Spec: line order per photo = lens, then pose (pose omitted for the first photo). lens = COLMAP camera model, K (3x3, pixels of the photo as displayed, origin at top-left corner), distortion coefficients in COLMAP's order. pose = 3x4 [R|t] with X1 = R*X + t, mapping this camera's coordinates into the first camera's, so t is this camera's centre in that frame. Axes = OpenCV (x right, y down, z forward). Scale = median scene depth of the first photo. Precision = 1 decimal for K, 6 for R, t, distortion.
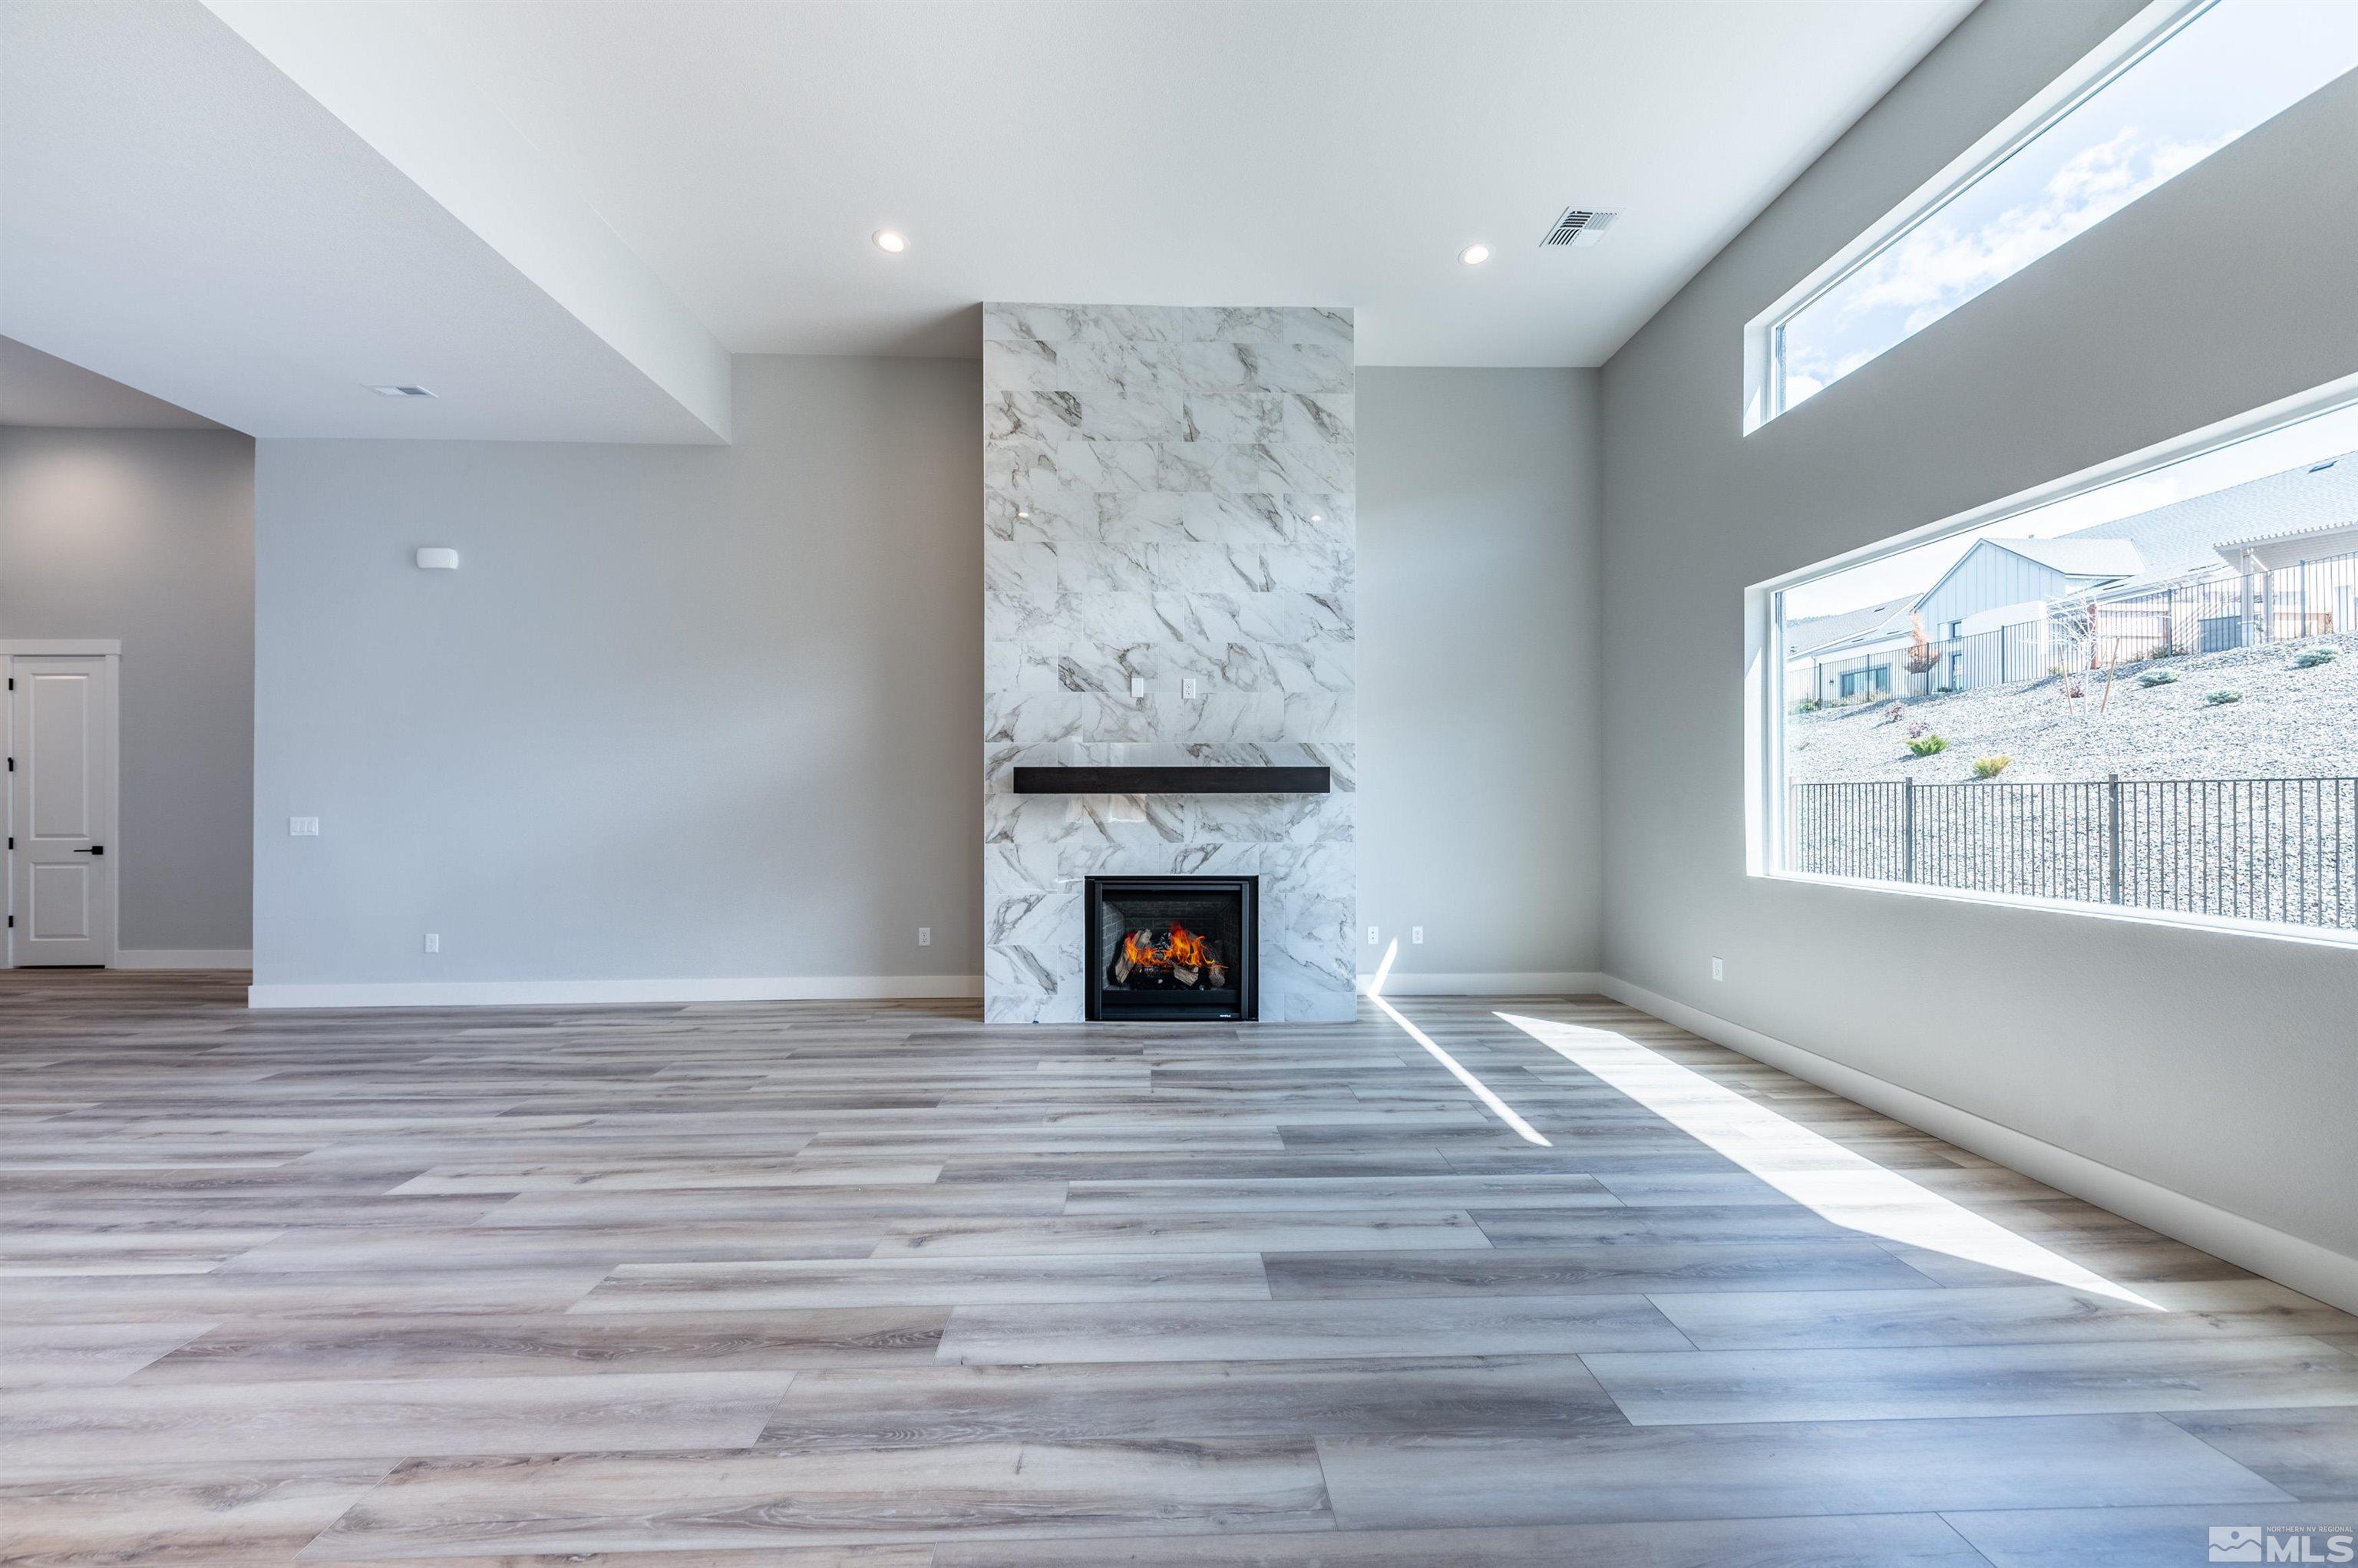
lens RADIAL K [[817.8, 0, 1183.7], [0, 817.8, 791.7], [0, 0, 1]] dist [0.008852, -0.002547]
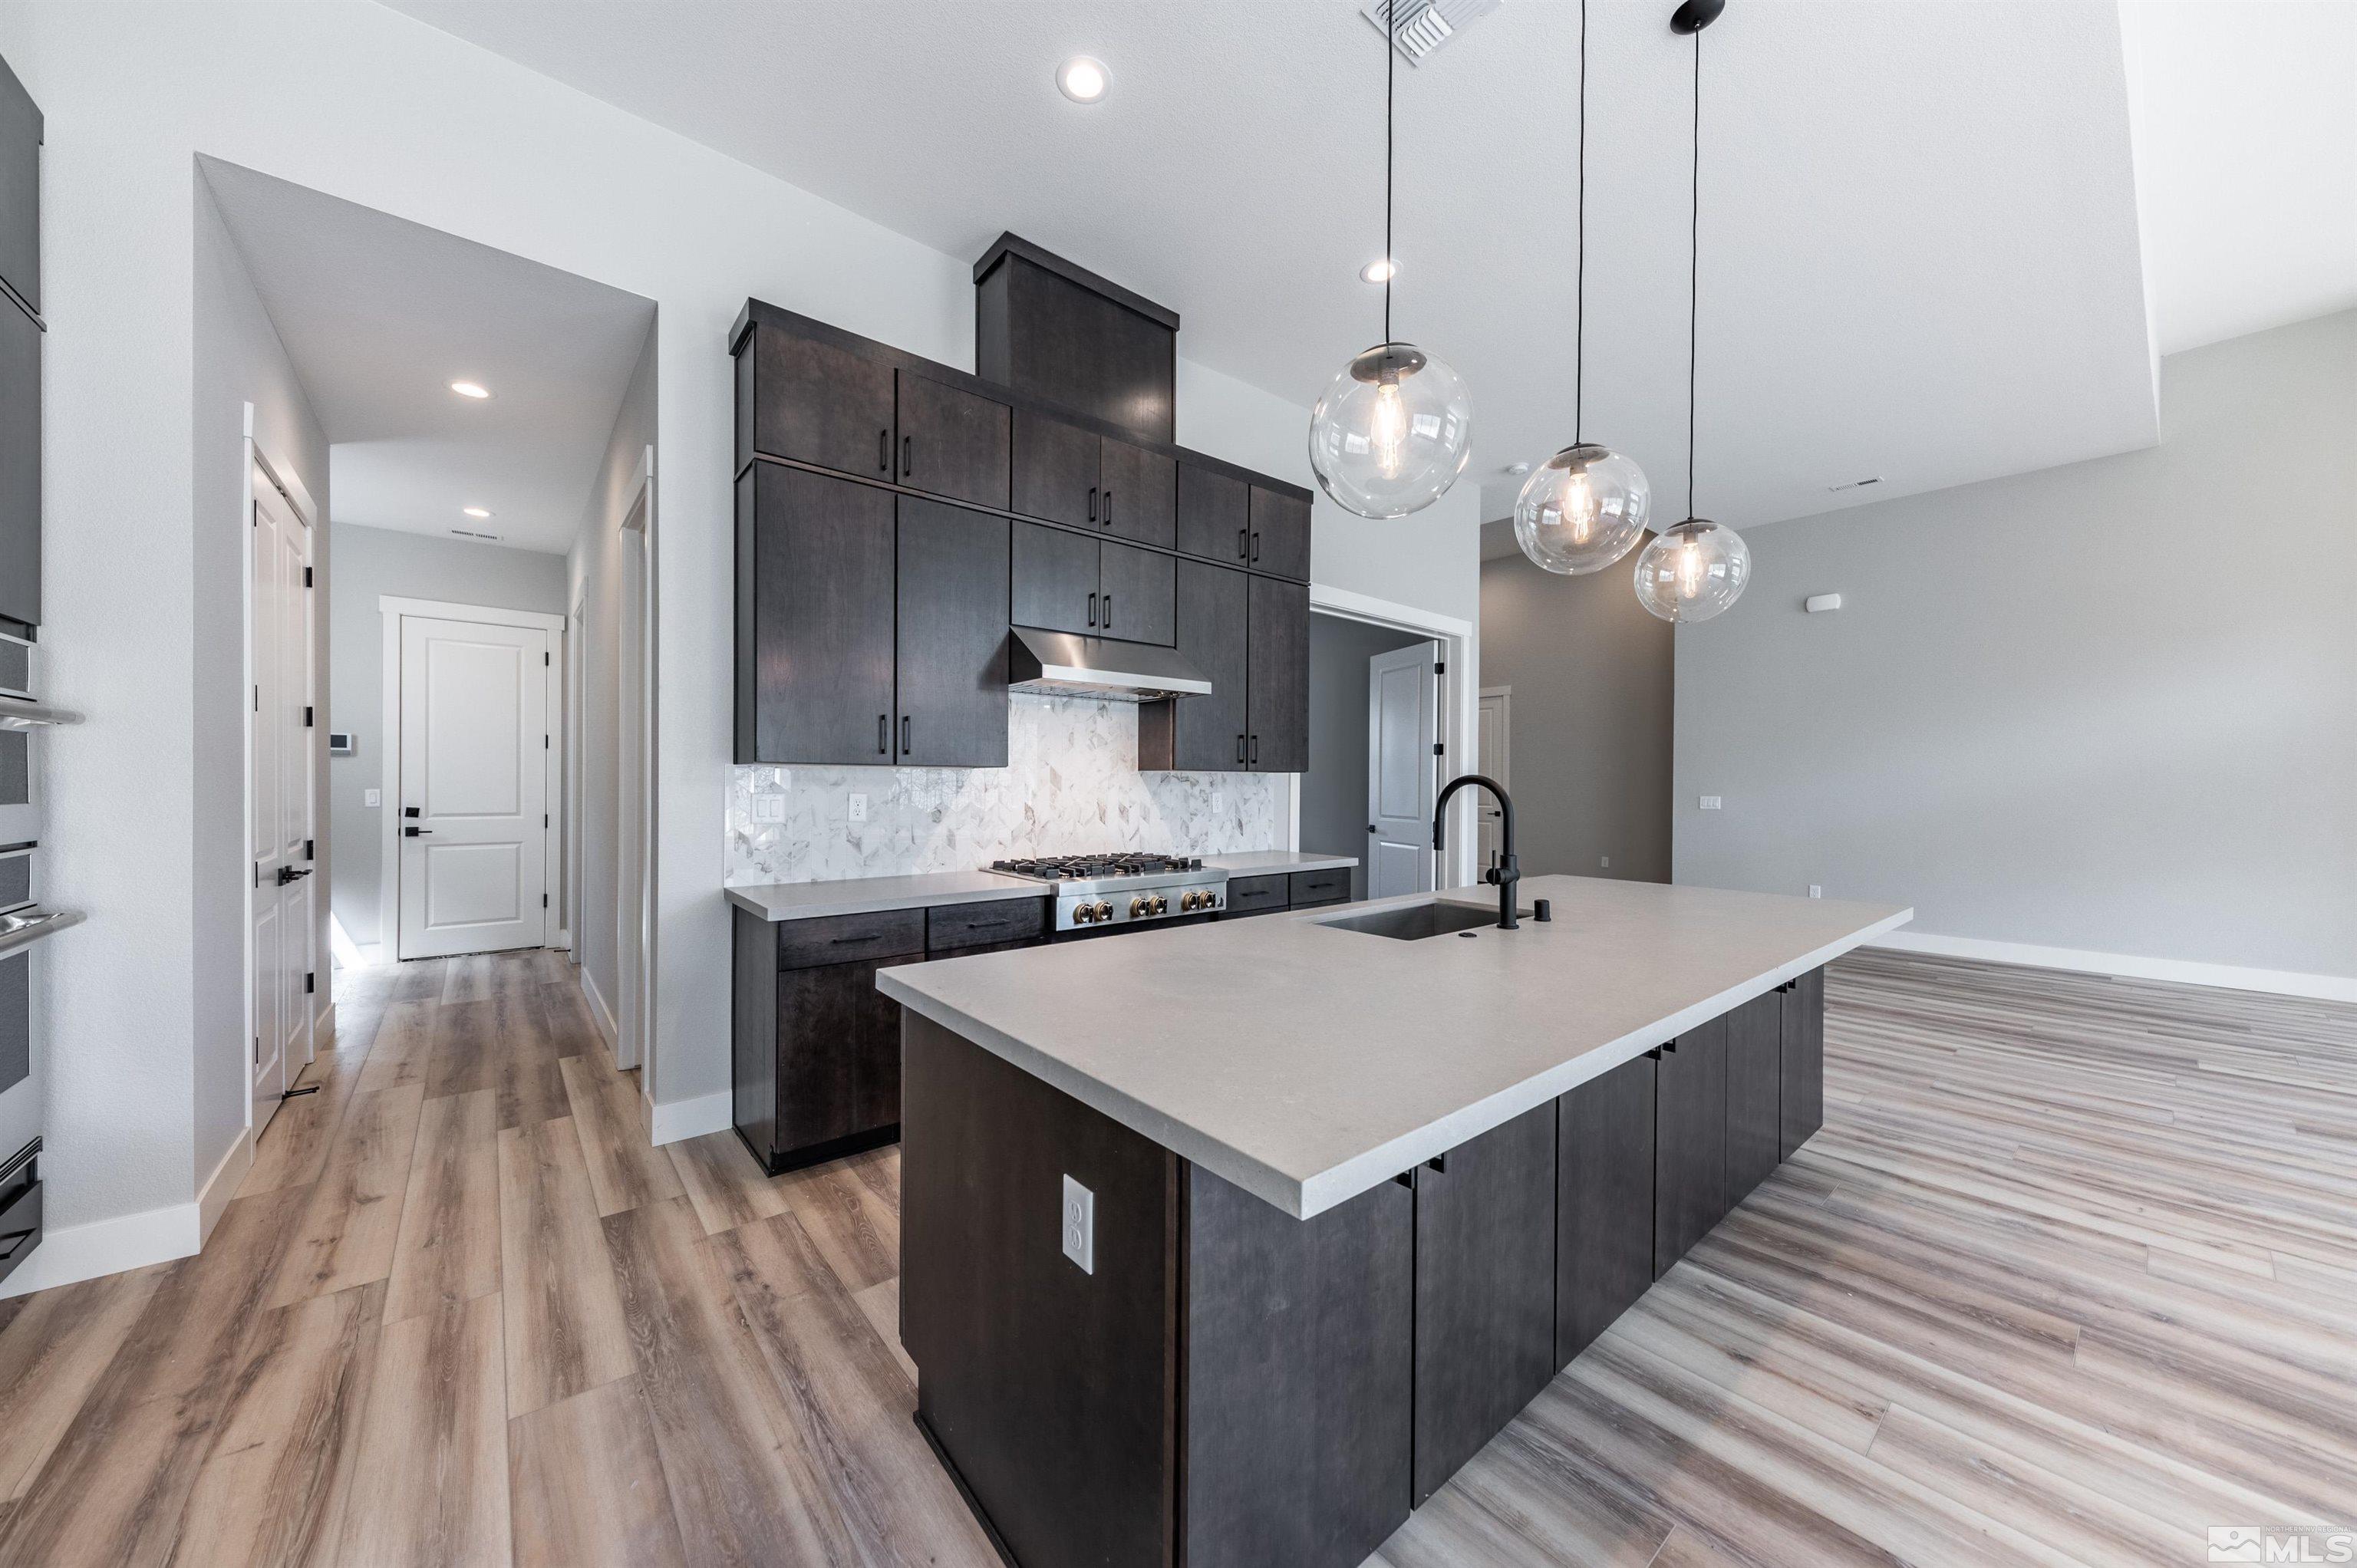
lens RADIAL K [[817.4, 0, 1161.3], [0, 817.4, 785.8], [0, 0, 1]] dist [0.008852, -0.002547]
pose [[0.598992, 0.008073, -0.800715, -0.529440], [0.000274, 0.999947, 0.010287, -0.002992], [0.800755, -0.006381, 0.598958, -0.710226]]
